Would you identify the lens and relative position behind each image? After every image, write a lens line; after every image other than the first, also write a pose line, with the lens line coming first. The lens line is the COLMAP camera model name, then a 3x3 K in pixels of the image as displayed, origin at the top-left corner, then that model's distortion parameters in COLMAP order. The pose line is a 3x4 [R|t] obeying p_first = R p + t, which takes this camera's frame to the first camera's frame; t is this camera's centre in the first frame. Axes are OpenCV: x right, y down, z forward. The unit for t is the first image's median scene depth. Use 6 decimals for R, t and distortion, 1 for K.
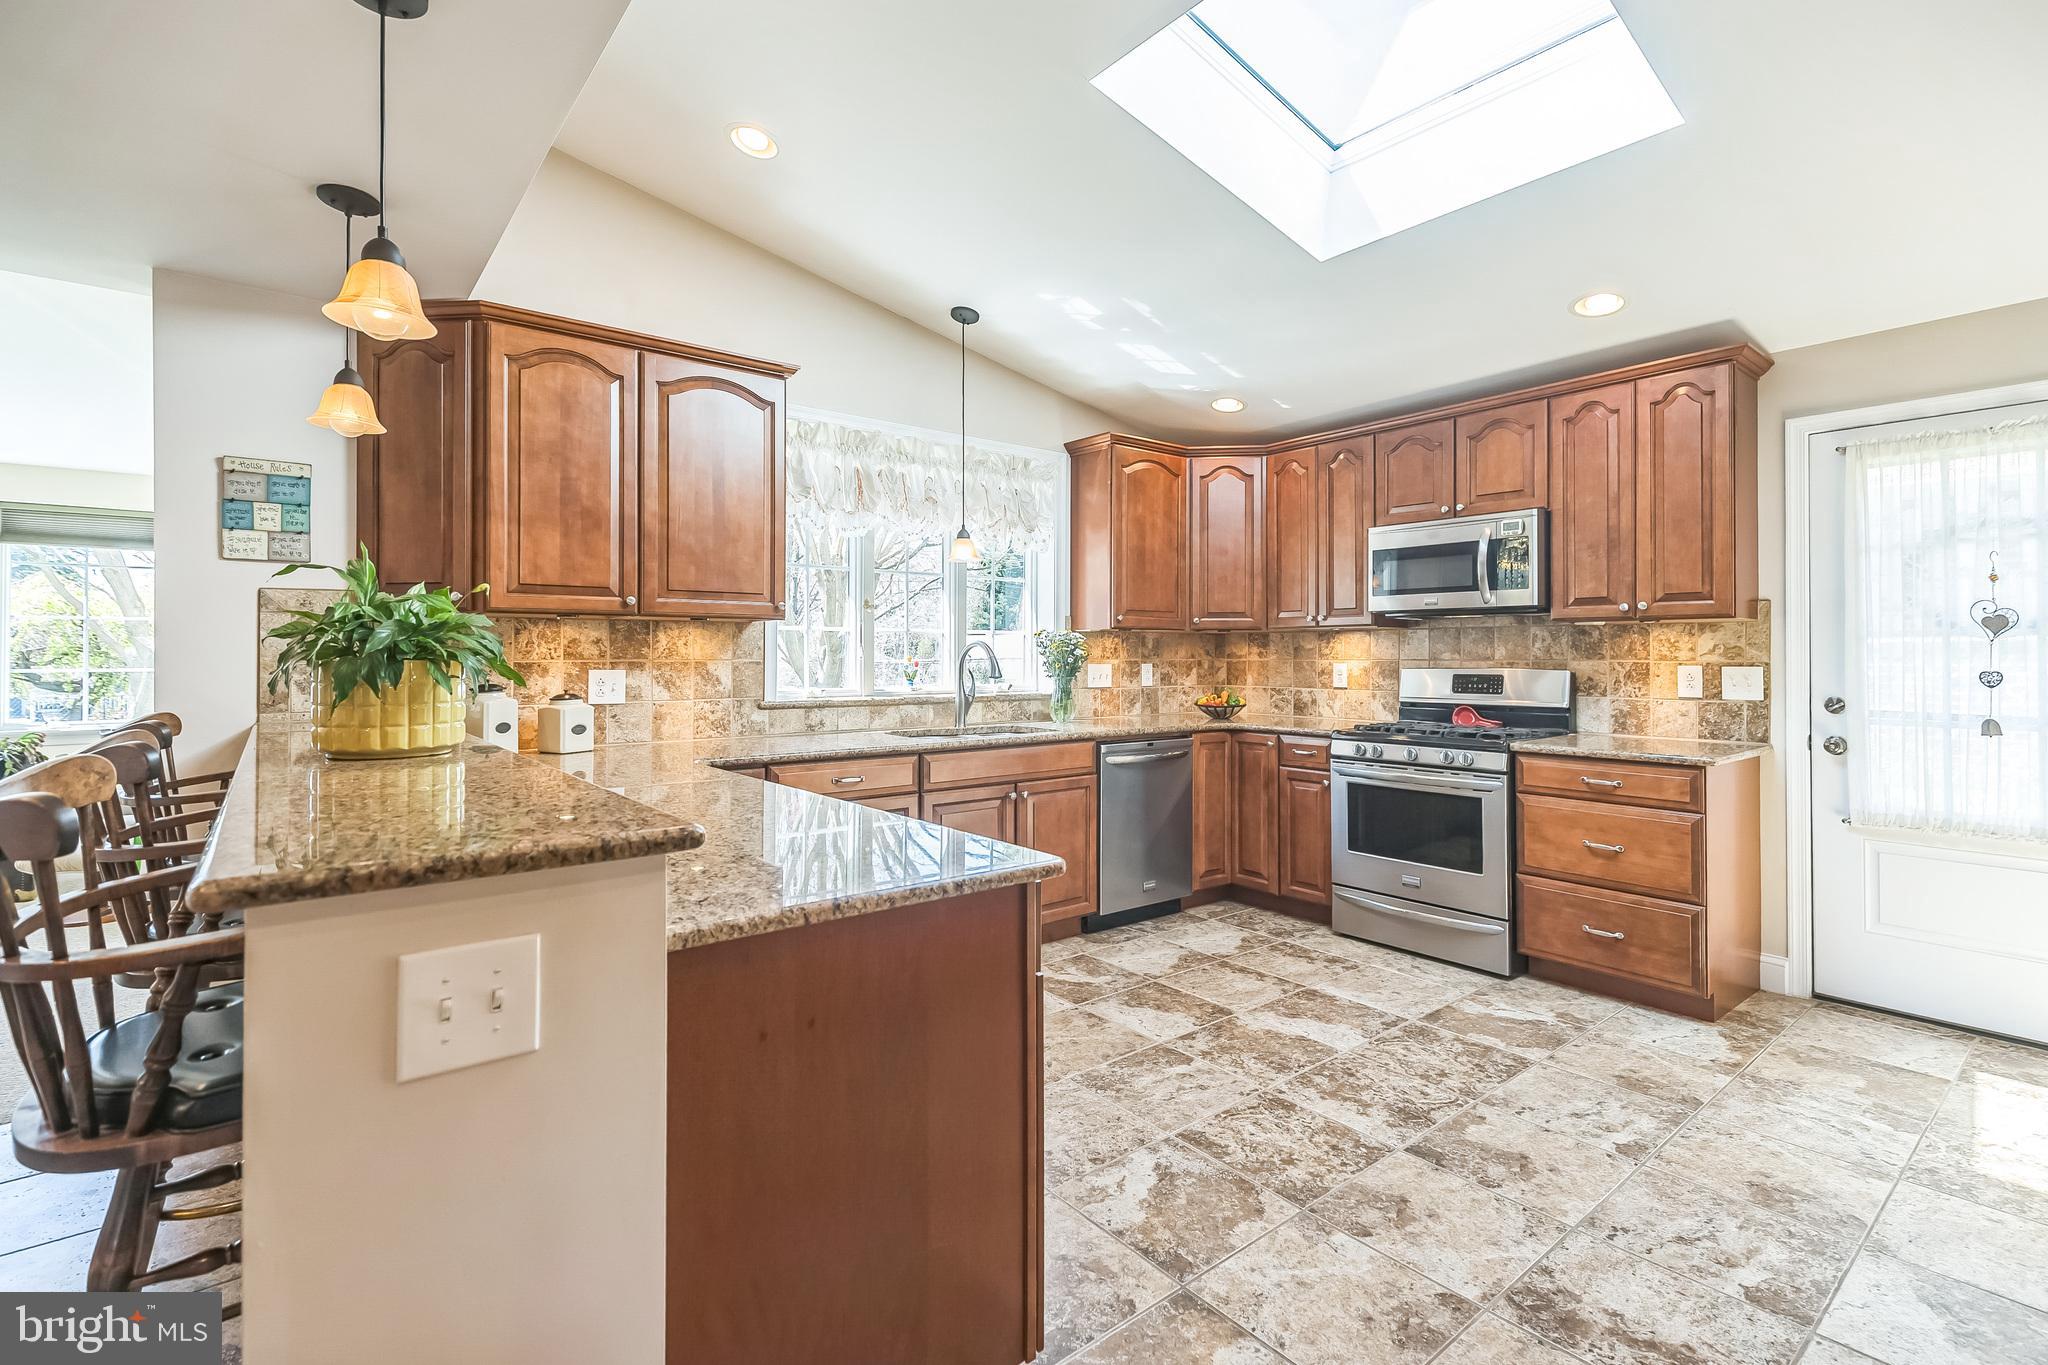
lens RADIAL K [[931.1, 0, 1027.2], [0, 931.1, 643.4], [0, 0, 1]] dist [0.019280, -0.009164]
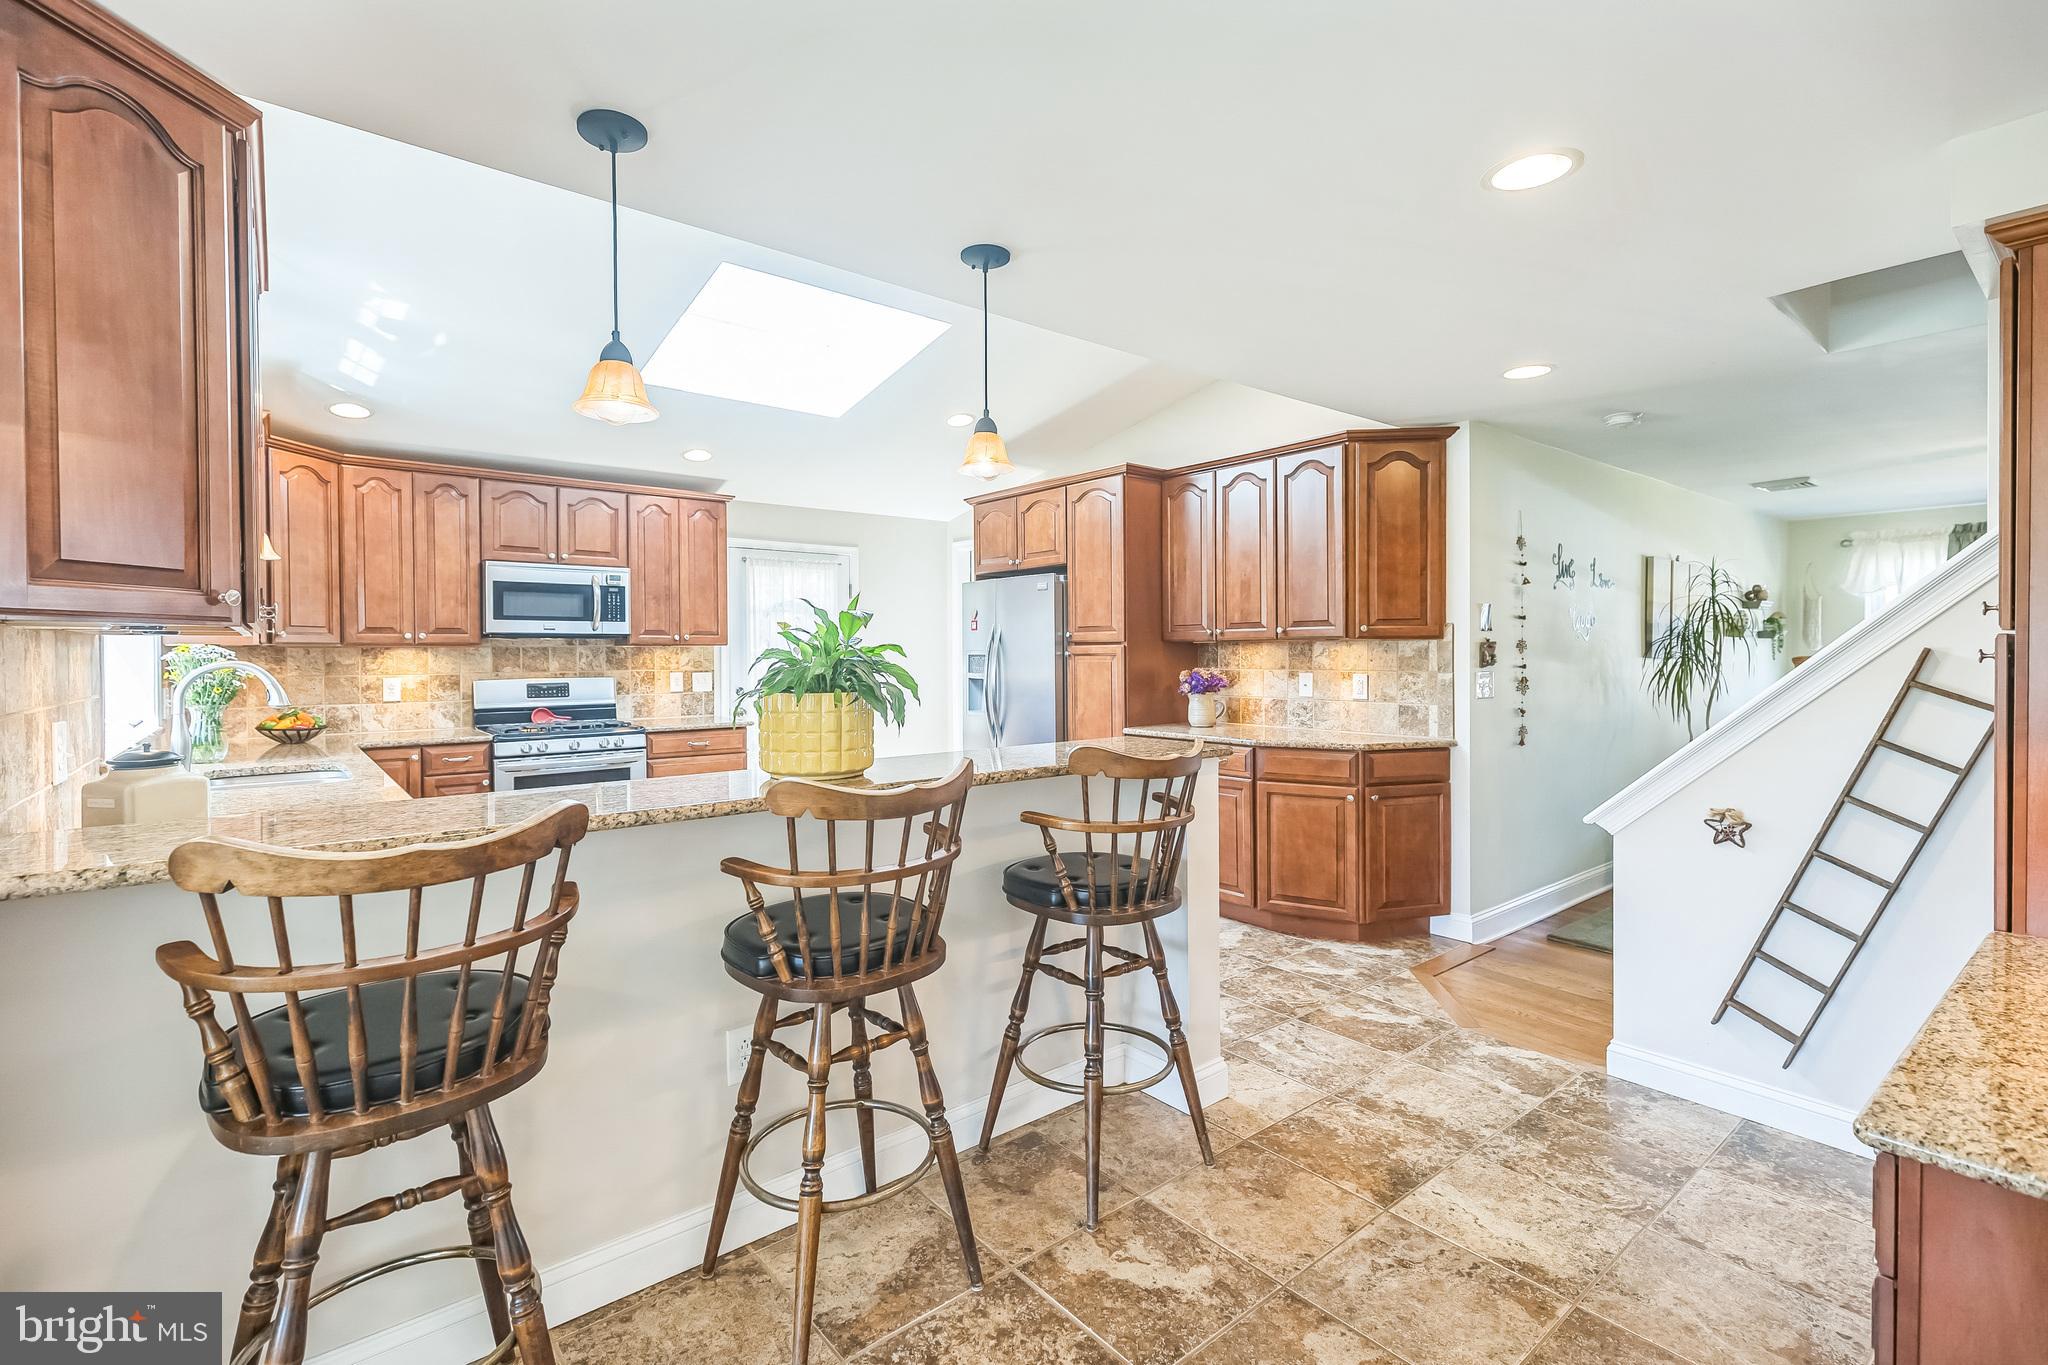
lens RADIAL K [[926.2, 0, 1022.6], [0, 926.2, 659.0], [0, 0, 1]] dist [0.022011, -0.008027]
pose [[-0.005135, -0.007832, 0.999956, -0.951553], [-0.007672, 0.999940, 0.007792, -0.017834], [-0.999957, -0.007632, -0.005195, 0.399730]]
